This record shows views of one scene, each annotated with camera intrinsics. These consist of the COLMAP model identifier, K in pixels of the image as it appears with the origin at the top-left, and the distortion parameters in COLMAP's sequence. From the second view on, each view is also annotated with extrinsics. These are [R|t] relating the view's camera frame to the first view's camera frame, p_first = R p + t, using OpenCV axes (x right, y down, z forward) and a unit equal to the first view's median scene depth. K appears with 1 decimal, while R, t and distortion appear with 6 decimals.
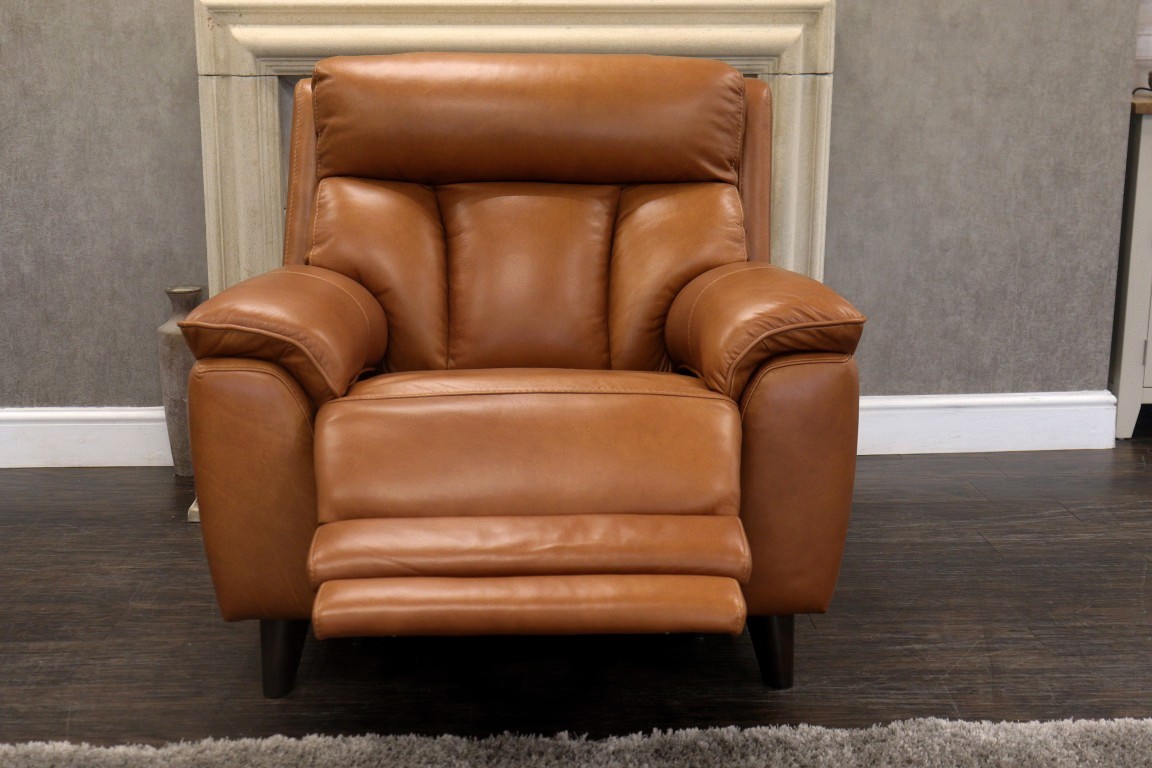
lens RADIAL K [[1526.7, 0, 576.0], [0, 1526.7, 384.0], [0, 0, 1]] dist [0.009855, 0.004588]
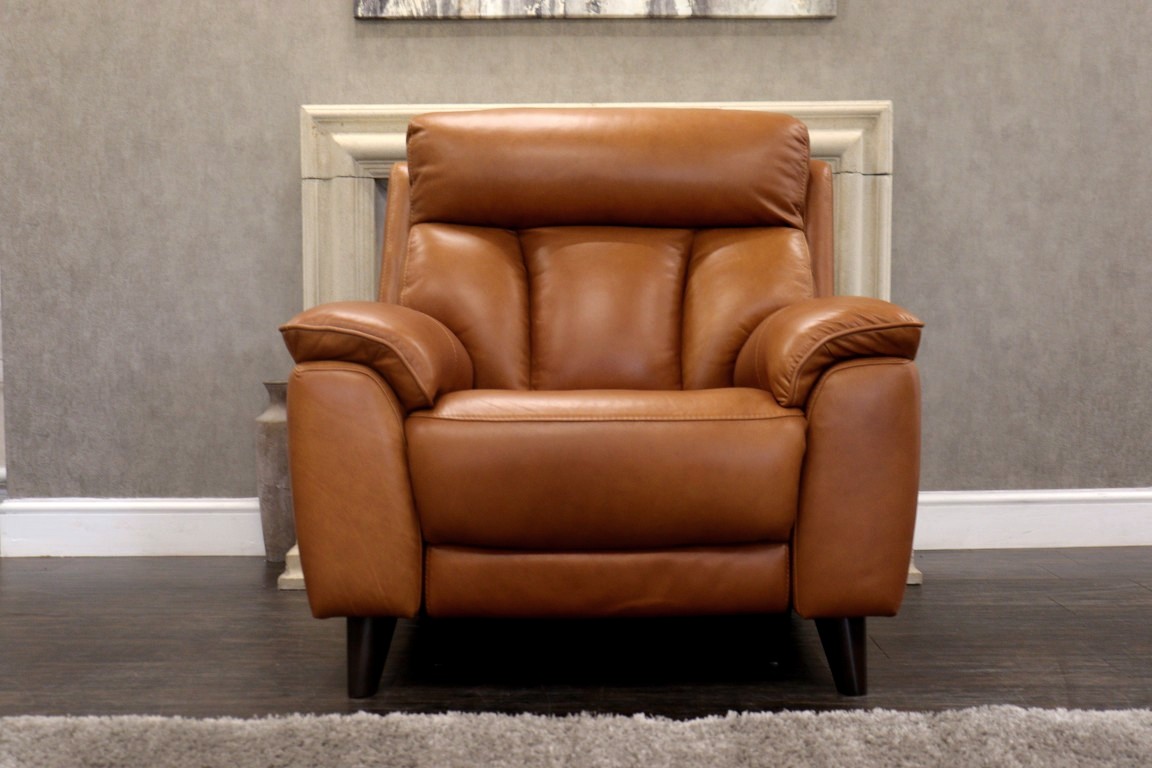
lens RADIAL K [[1489.4, 0, 576.0], [0, 1489.4, 384.0], [0, 0, 1]] dist [0.010060, -0.003176]
pose [[0.998736, -0.004053, -0.050100, -0.000177], [-0.004007, 0.987151, -0.159739, 0.110506], [0.050104, 0.159738, 0.985887, -0.010844]]
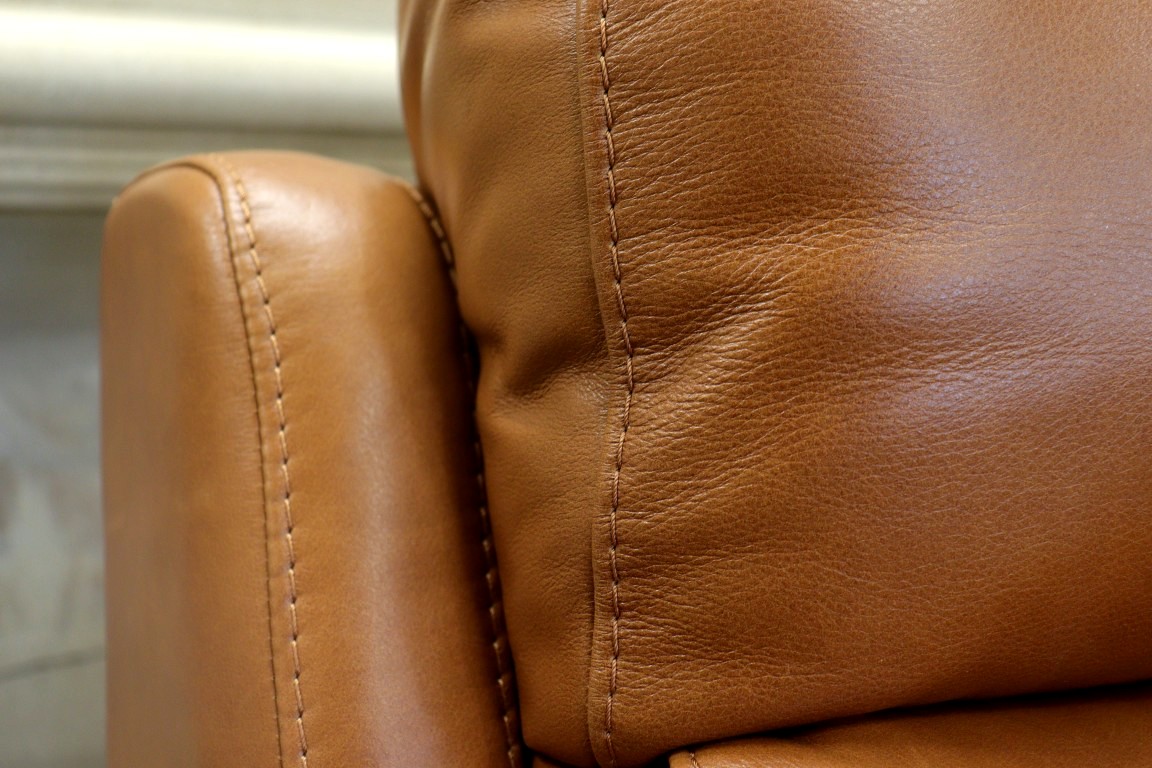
lens RADIAL K [[1484.6, 0, 576.0], [0, 1484.6, 384.0], [0, 0, 1]] dist [0.017002, -0.026515]
pose [[0.900762, -0.036619, 0.432765, -0.186179], [0.097449, 0.988073, -0.119224, -0.139509], [-0.423238, 0.149565, 0.893588, 0.764517]]
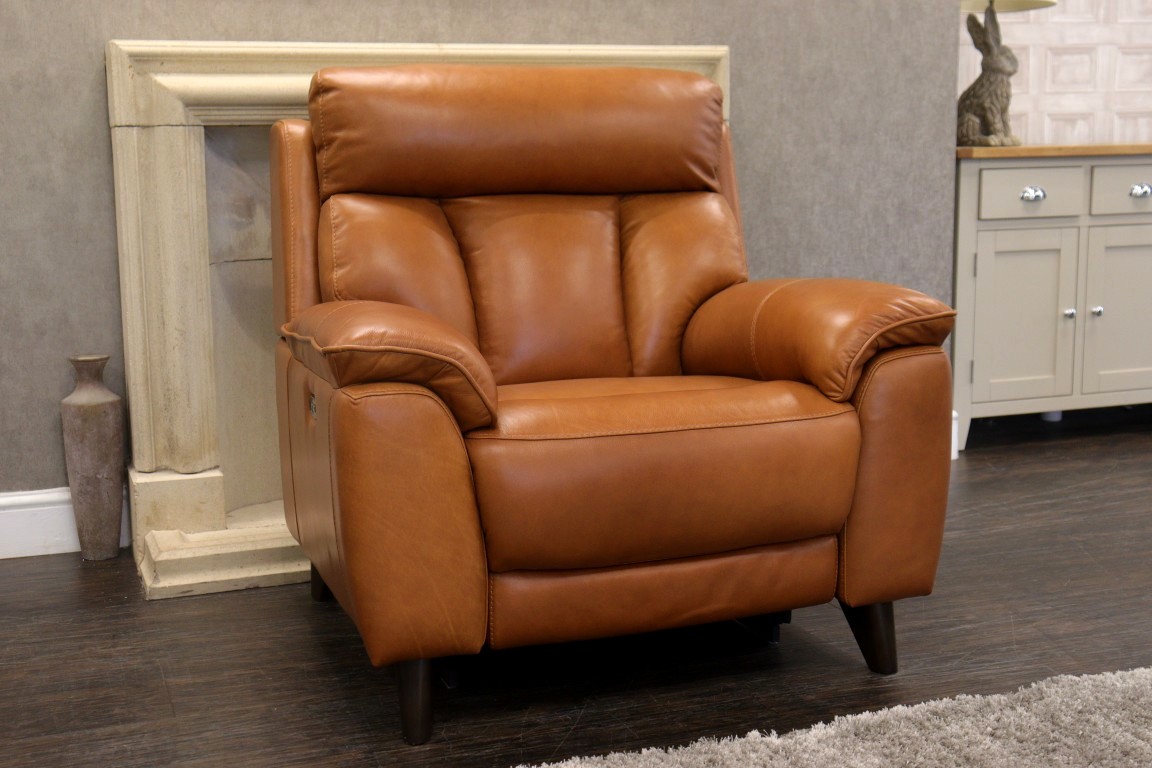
lens RADIAL K [[1484.6, 0, 576.0], [0, 1484.6, 384.0], [0, 0, 1]] dist [0.017002, -0.026515]
pose [[0.954850, -0.060190, 0.290927, -0.253816], [0.079959, 0.995193, -0.056539, 0.030714], [-0.286125, 0.077249, 0.955073, 0.055495]]
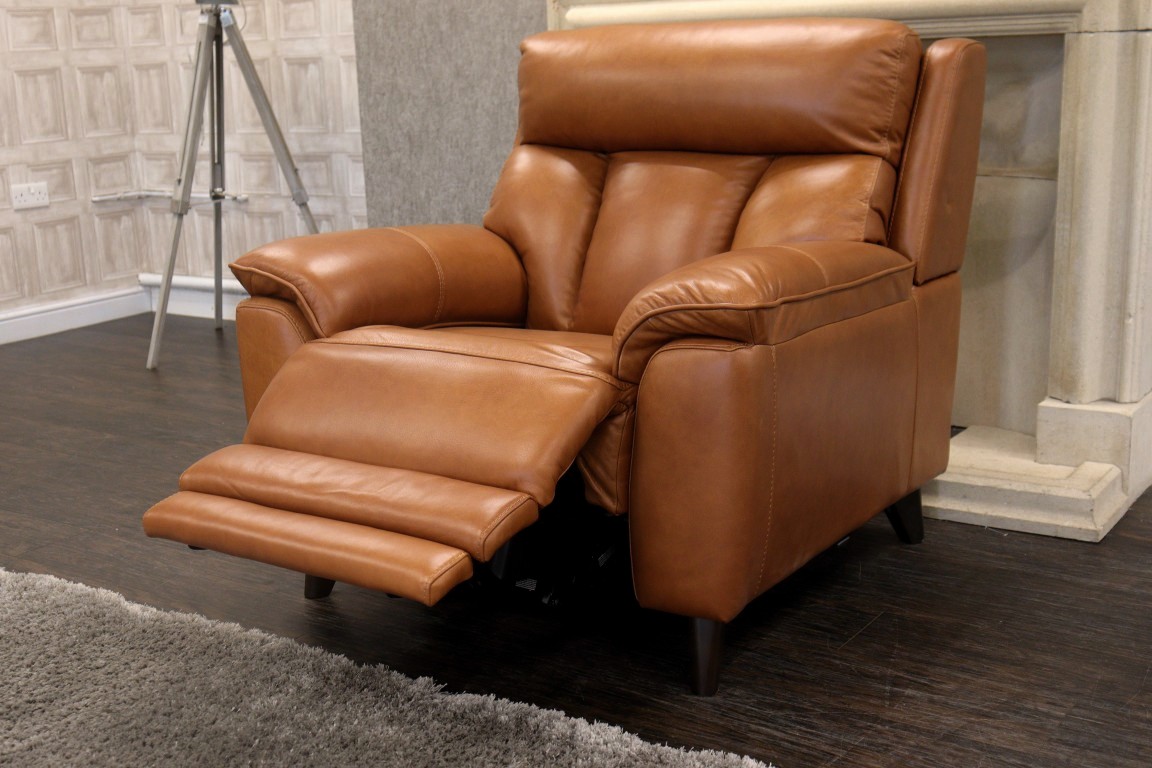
lens RADIAL K [[1447.5, 0, 576.0], [0, 1447.5, 384.0], [0, 0, 1]] dist [0.004518, -0.023063]
pose [[0.799102, 0.106146, -0.591751, 0.415109], [-0.093182, 0.994263, 0.052513, -0.021085], [0.593931, 0.013178, 0.804408, 0.172731]]
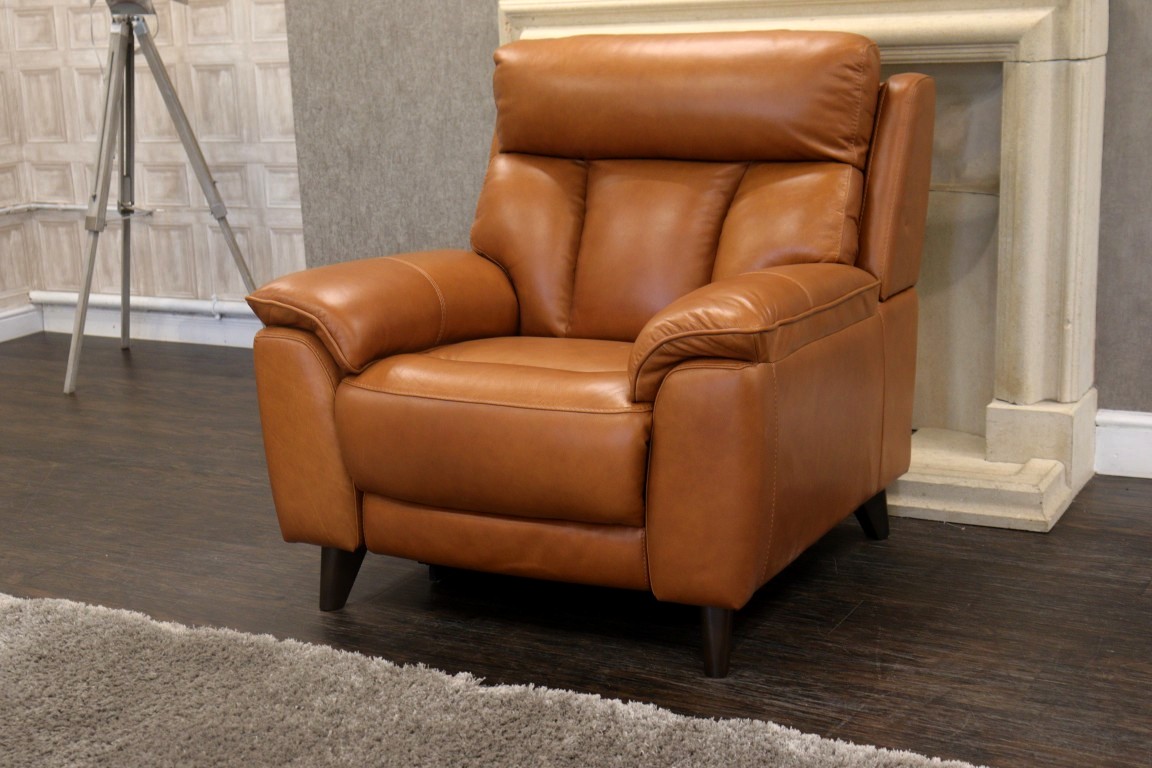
lens RADIAL K [[1653.4, 0, 576.0], [0, 1653.4, 384.0], [0, 0, 1]] dist [0.023207, -0.033737]
pose [[0.852853, 0.081697, -0.515720, 0.446022], [-0.070210, 0.996657, 0.041777, -0.029452], [0.517409, 0.000579, 0.855738, -0.010893]]
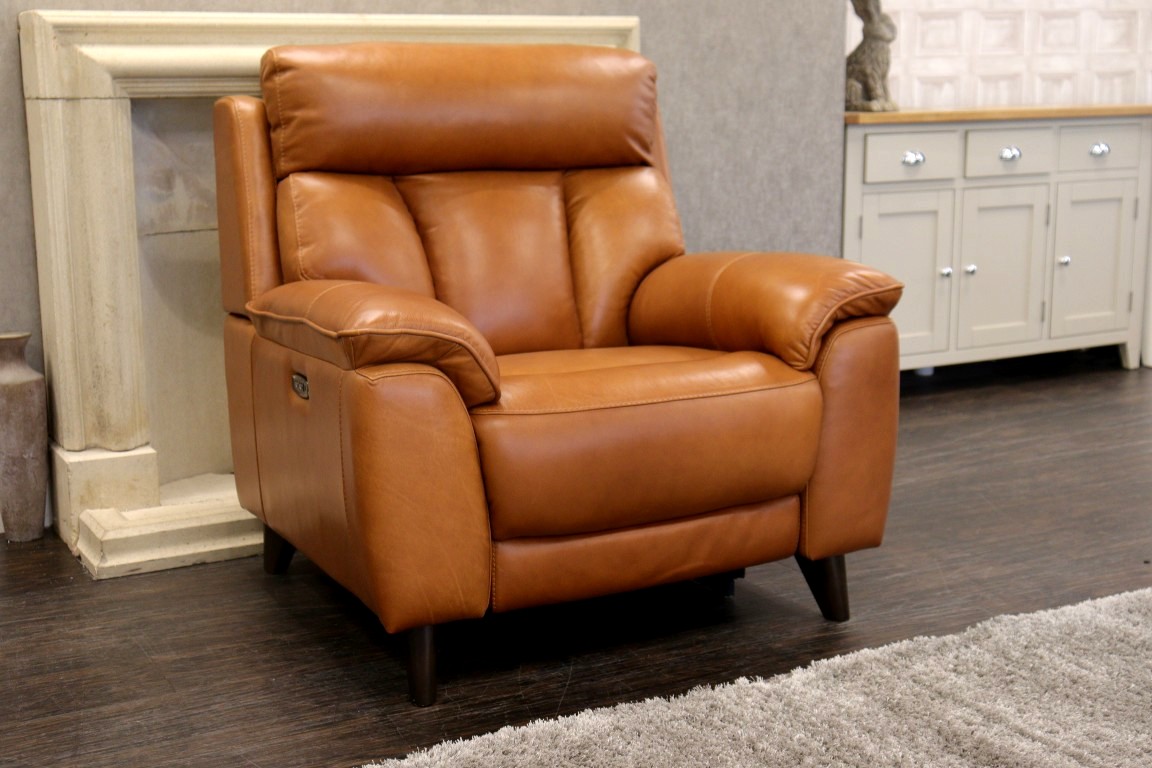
lens RADIAL K [[1557.8, 0, 576.0], [0, 1557.8, 384.0], [0, 0, 1]] dist [0.018907, -0.008807]
pose [[0.905837, -0.089761, 0.414007, -0.361222], [0.104243, 0.994474, -0.012469, 0.014309], [-0.410600, 0.054452, 0.910188, 0.019660]]
